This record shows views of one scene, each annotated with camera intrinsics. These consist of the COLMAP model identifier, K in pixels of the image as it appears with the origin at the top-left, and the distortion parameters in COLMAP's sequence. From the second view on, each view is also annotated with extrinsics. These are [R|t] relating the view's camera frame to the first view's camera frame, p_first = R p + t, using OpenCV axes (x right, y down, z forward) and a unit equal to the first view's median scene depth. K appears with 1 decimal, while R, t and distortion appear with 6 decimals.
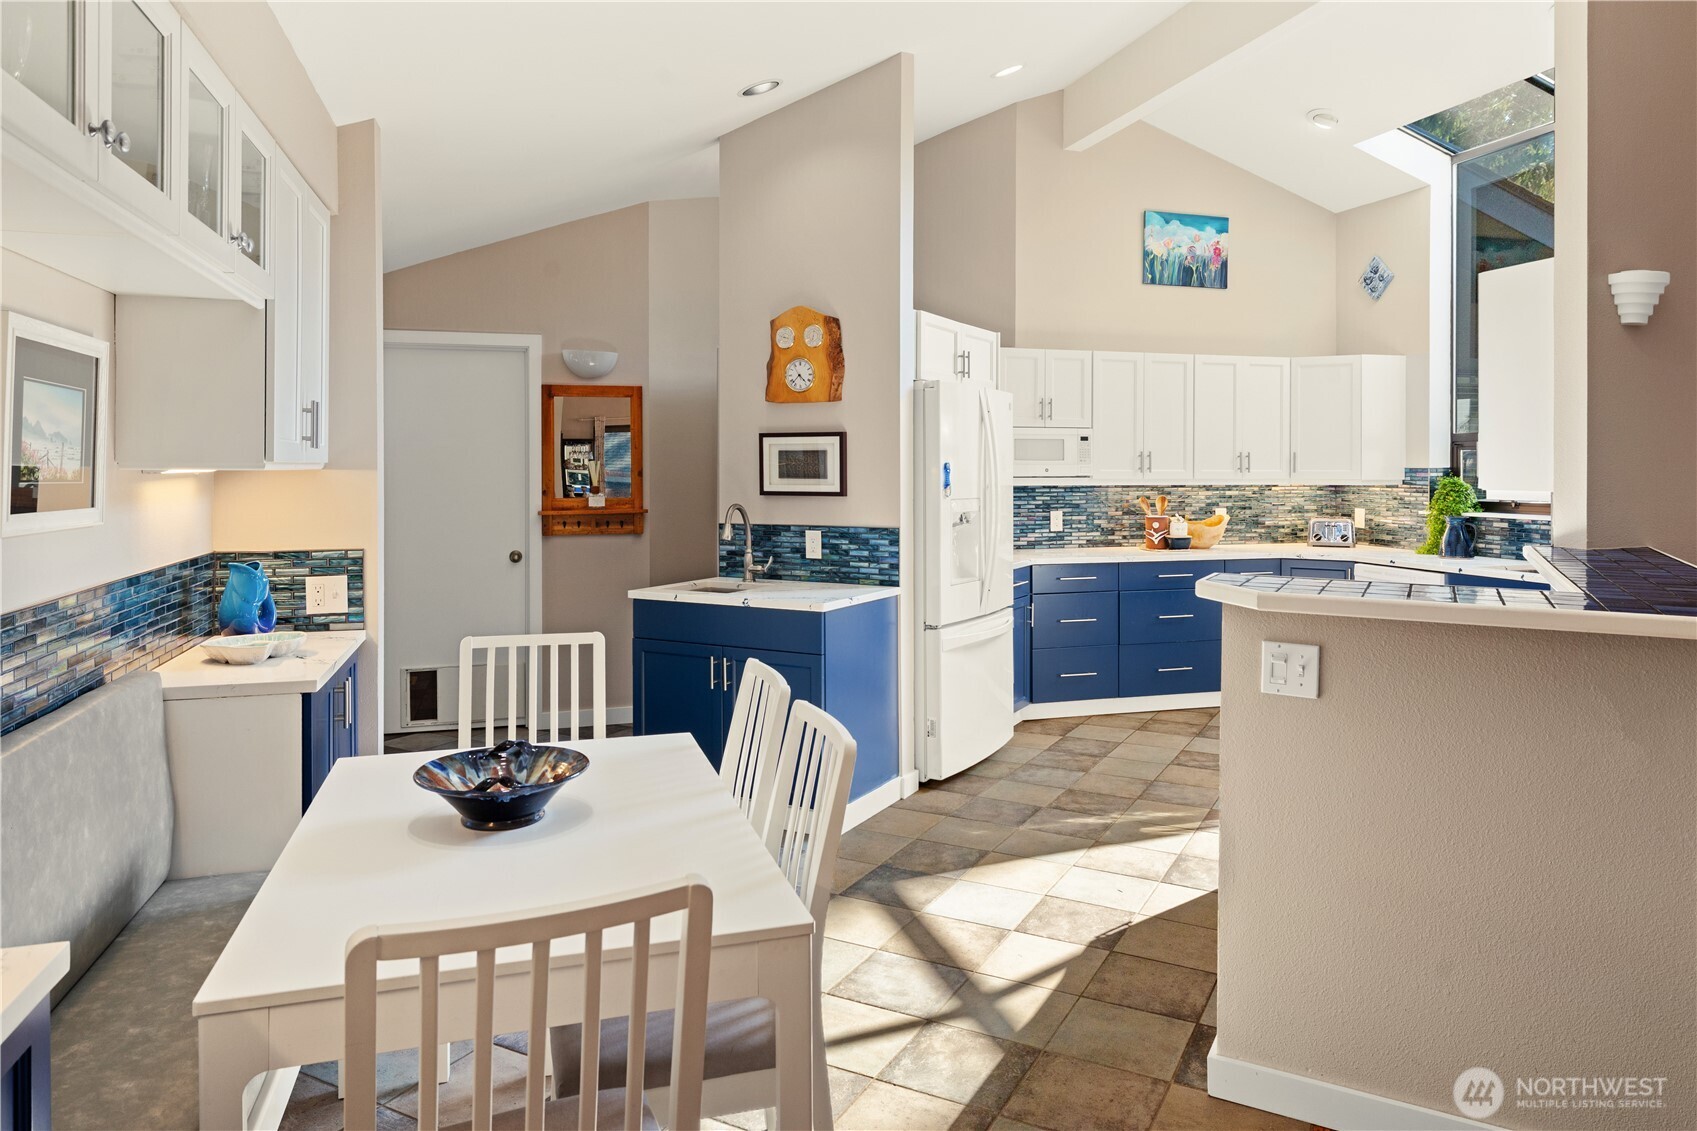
lens RADIAL K [[1093.5, 0, 850.1], [0, 1093.5, 565.7], [0, 0, 1]] dist [0.004344, -0.003805]
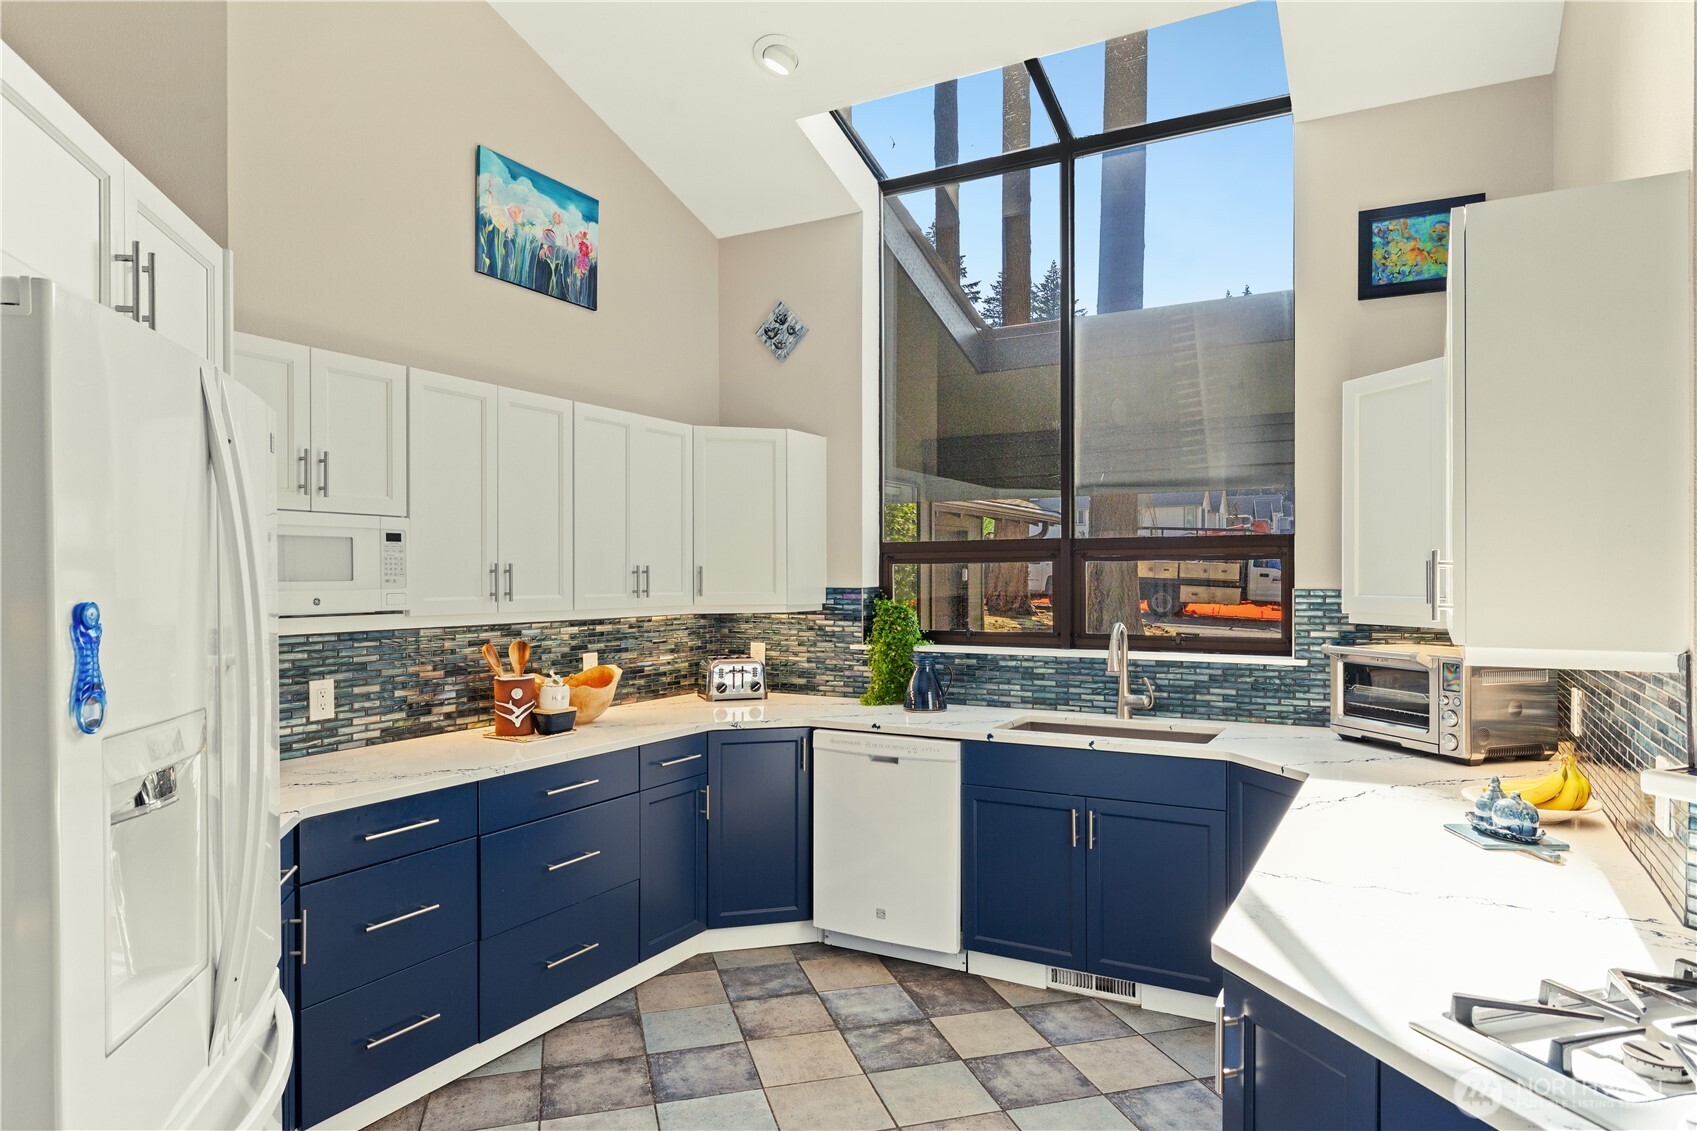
lens RADIAL K [[1030.1, 0, 851.2], [0, 1030.1, 569.1], [0, 0, 1]] dist [0.003078, -0.001142]
pose [[0.719246, 0.001730, 0.694754, 0.034278], [0.067223, 0.995132, -0.072071, -0.050379], [-0.691496, 0.098540, 0.715628, 0.488551]]
